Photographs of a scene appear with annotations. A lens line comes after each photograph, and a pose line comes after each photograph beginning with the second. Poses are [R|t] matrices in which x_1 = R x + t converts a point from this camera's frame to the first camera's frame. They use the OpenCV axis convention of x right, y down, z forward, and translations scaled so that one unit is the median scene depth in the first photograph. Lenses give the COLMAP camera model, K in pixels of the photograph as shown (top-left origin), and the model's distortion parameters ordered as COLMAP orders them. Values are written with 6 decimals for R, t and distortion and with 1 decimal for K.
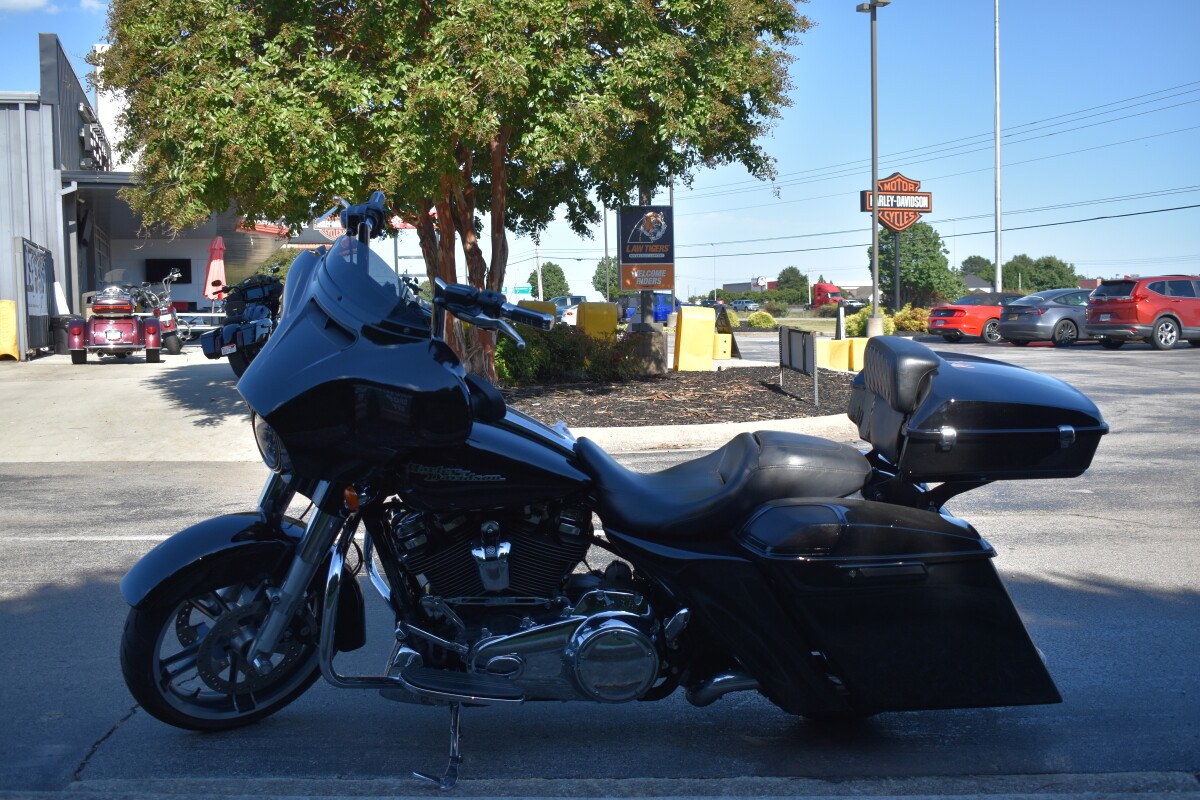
lens RADIAL K [[1283.4, 0, 594.6], [0, 1283.4, 389.5], [0, 0, 1]] dist [-0.070783, 0.000000]
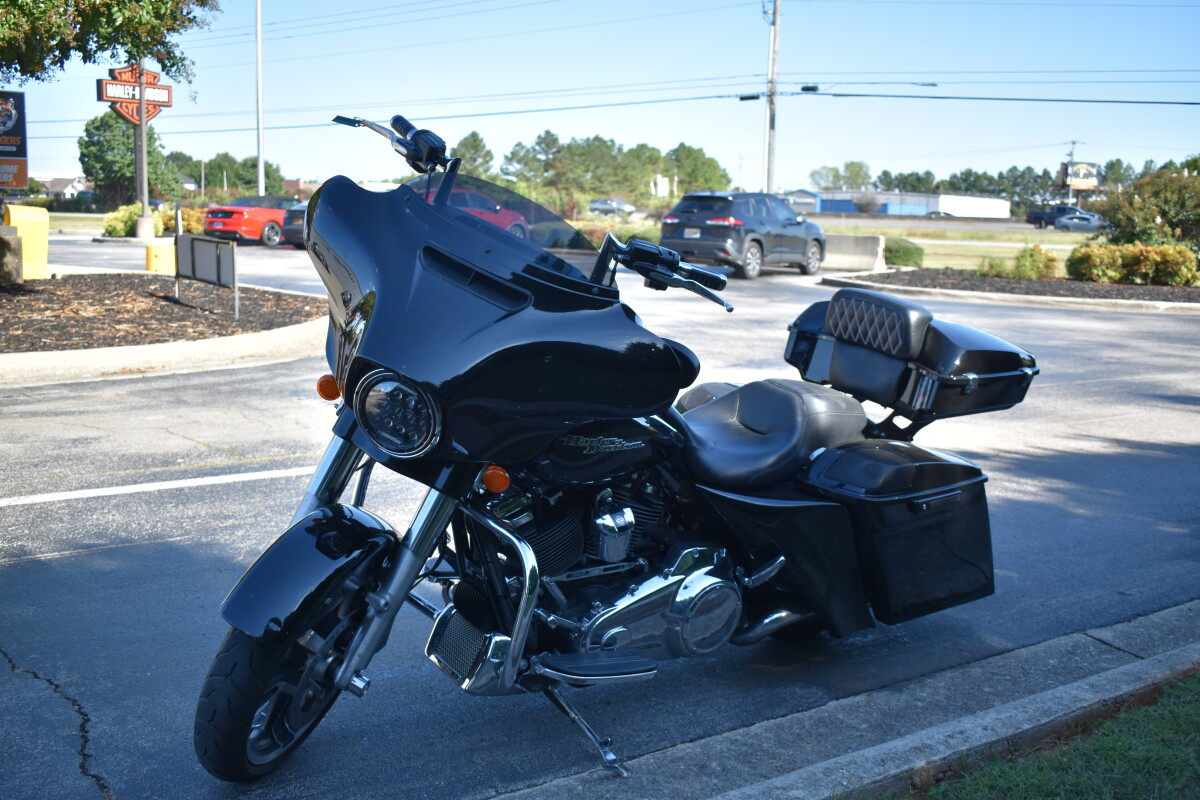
lens RADIAL K [[1283.4, 0, 597.1], [0, 1283.4, 400.4], [0, 0, 1]] dist [-0.070783, 0.000000]
pose [[0.803564, -0.054491, 0.592719, -0.221483], [0.000712, 0.995888, 0.090591, -0.016463], [-0.595218, -0.072374, 0.800298, 0.088421]]
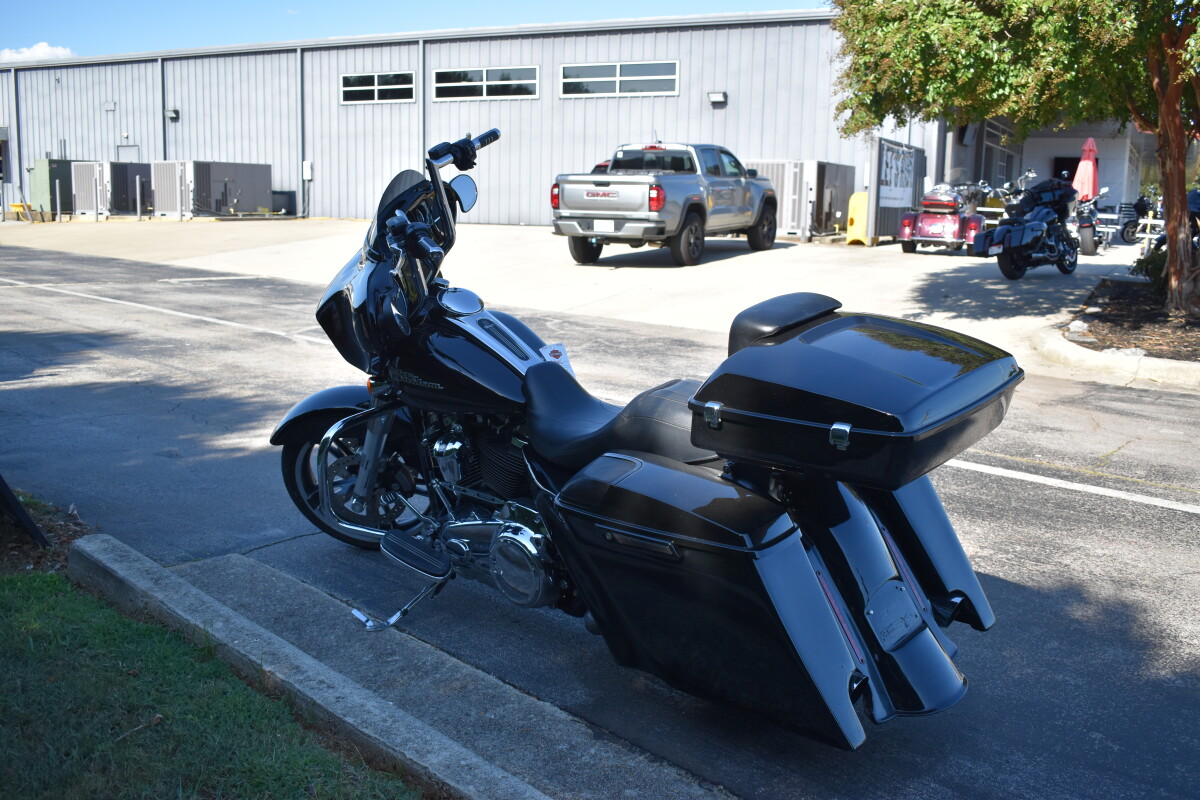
lens RADIAL K [[1189.0, 0, 602.5], [0, 1189.0, 399.4], [0, 0, 1]] dist [-0.074496, 0.000000]
pose [[0.703688, 0.153574, -0.693713, 0.256888], [-0.079502, 0.987249, 0.137912, -0.025757], [0.706047, -0.041896, 0.706925, 0.117421]]
